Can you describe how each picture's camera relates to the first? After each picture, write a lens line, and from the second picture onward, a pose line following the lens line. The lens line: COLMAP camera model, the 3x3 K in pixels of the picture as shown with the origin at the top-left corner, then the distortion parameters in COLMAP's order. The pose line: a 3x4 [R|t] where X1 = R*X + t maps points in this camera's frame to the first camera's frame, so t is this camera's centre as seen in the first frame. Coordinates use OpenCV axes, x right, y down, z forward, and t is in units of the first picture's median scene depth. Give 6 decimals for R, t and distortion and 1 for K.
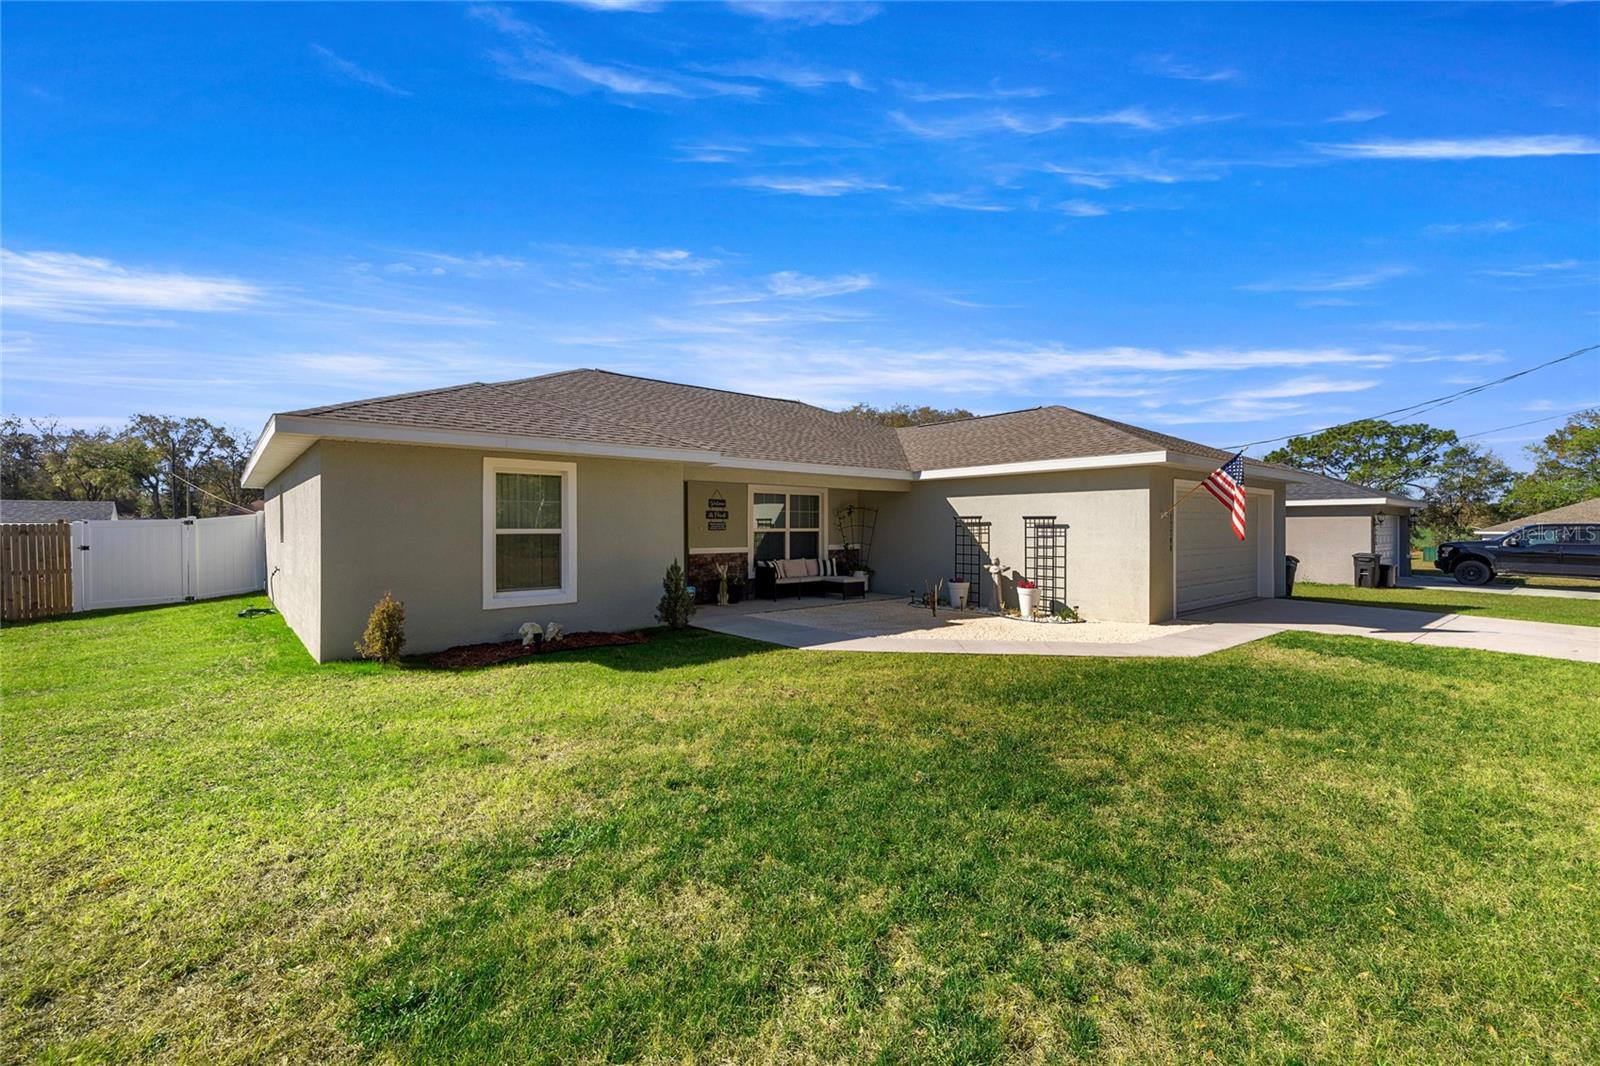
lens RADIAL K [[694.5, 0, 800.0], [0, 694.5, 533.0], [0, 0, 1]] dist [-0.000432, -0.000019]
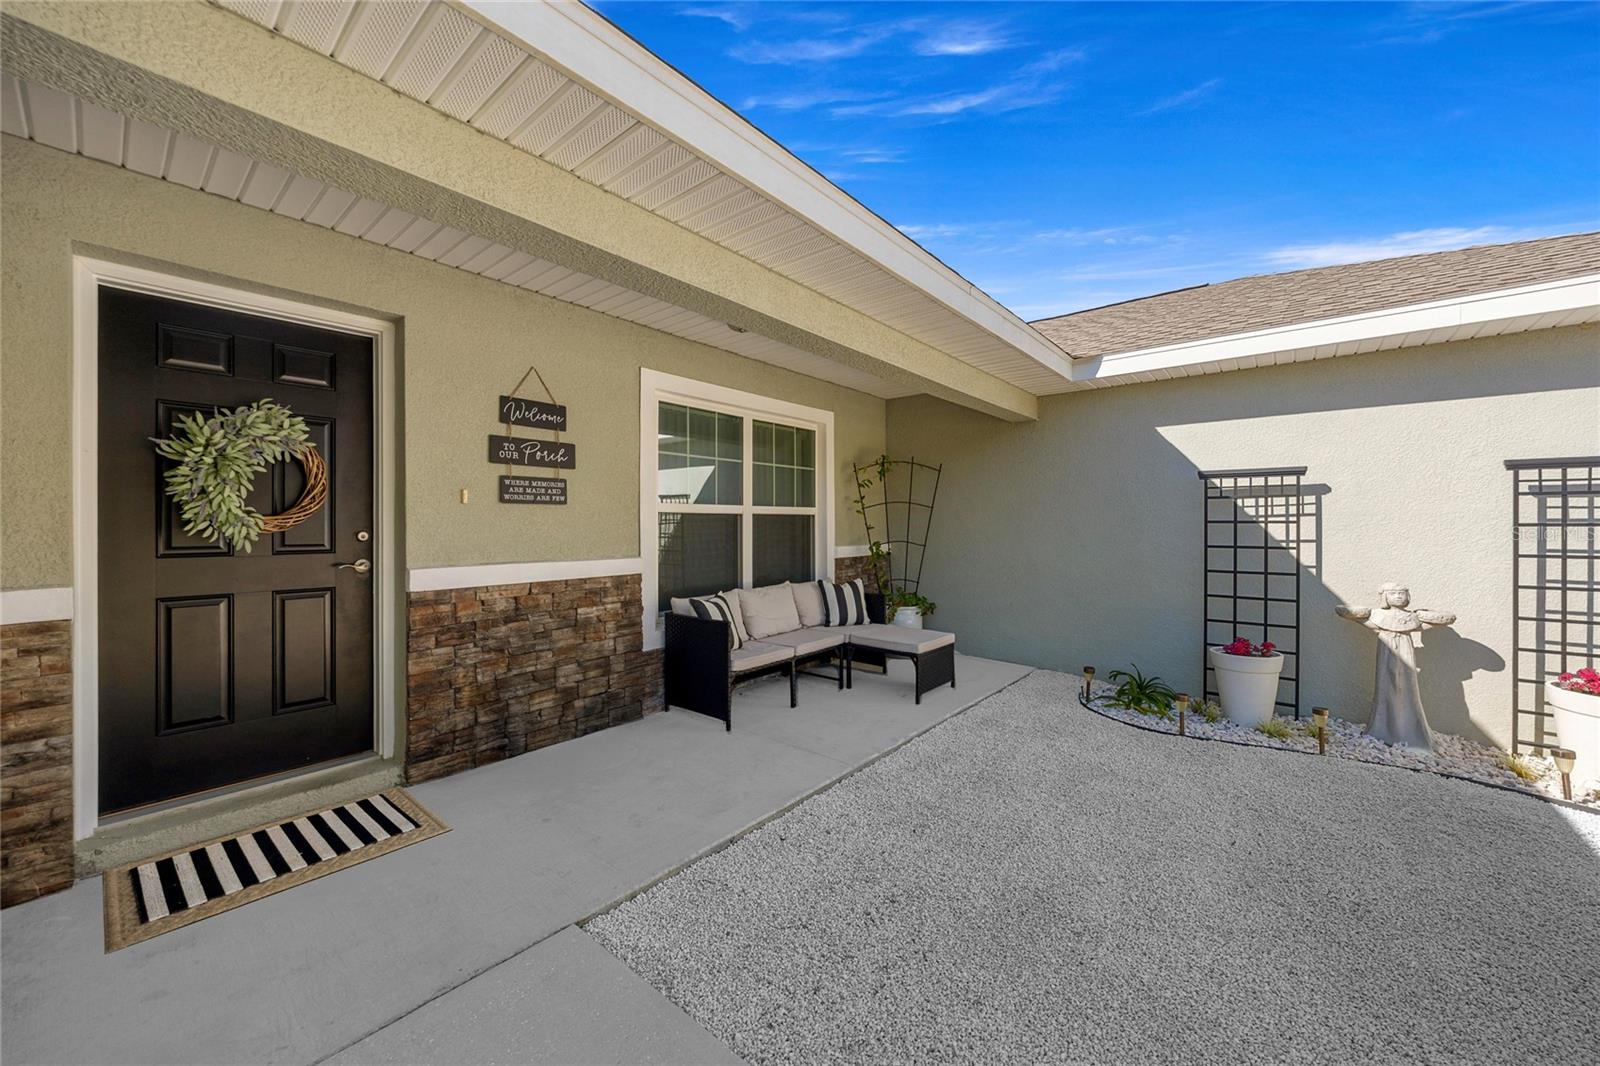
lens RADIAL K [[606.3, 0, 800.0], [0, 606.3, 533.0], [0, 0, 1]] dist [-0.000334, -0.000038]
pose [[0.984750, -0.004225, 0.173924, -0.050380], [0.002896, 0.999965, 0.007893, 0.006330], [-0.173951, -0.007269, 0.984727, 0.697674]]
